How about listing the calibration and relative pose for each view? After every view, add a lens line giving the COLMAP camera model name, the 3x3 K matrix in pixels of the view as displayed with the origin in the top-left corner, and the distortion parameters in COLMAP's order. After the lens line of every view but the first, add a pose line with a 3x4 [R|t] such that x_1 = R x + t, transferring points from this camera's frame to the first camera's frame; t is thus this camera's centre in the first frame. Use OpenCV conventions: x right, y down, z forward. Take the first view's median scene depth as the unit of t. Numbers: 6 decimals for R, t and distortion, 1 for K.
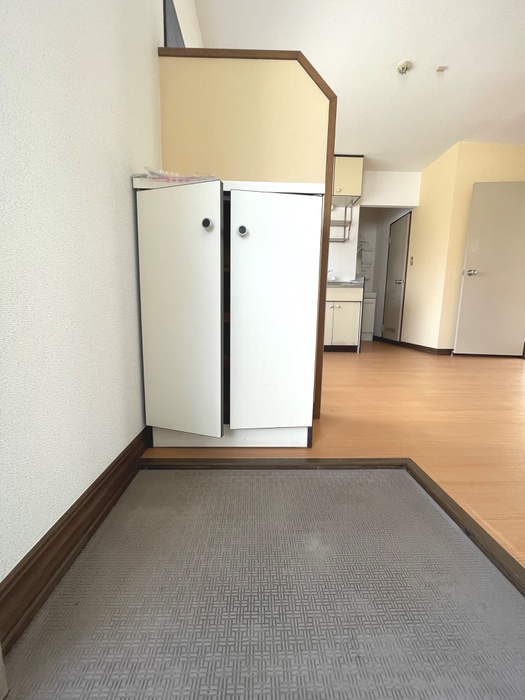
lens RADIAL K [[283.1, 0, 264.8], [0, 283.1, 351.7], [0, 0, 1]] dist [-0.002841, -0.000799]
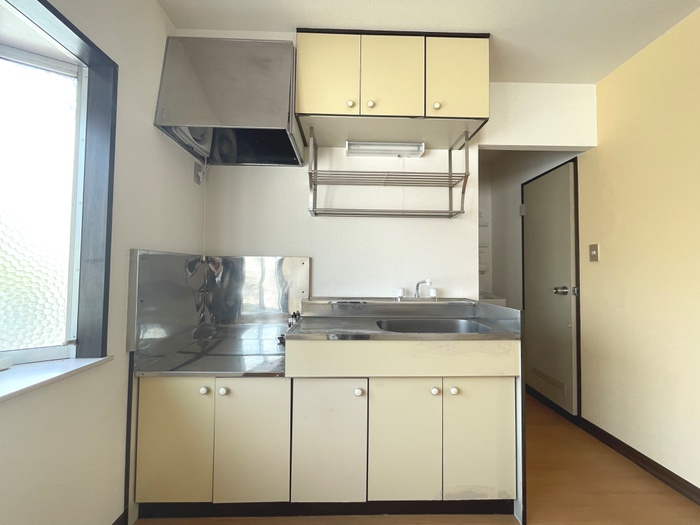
lens RADIAL K [[283.1, 0, 351.2], [0, 283.1, 264.2], [0, 0, 1]] dist [-0.002841, -0.000799]
pose [[0.999958, -0.008453, -0.003492, 0.132407], [0.007722, 0.984900, -0.172954, -0.266397], [0.004901, 0.172919, 0.984924, 0.635023]]
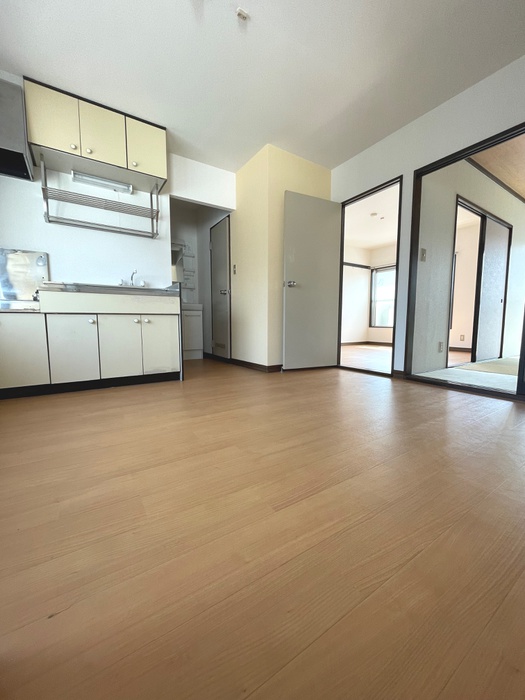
lens RADIAL K [[283.1, 0, 264.8], [0, 283.1, 352.7], [0, 0, 1]] dist [-0.002841, -0.000799]
pose [[0.850720, -0.071281, 0.520764, 0.135014], [0.091064, 0.995767, -0.012464, -0.043179], [-0.517671, 0.058027, 0.853610, 0.233376]]
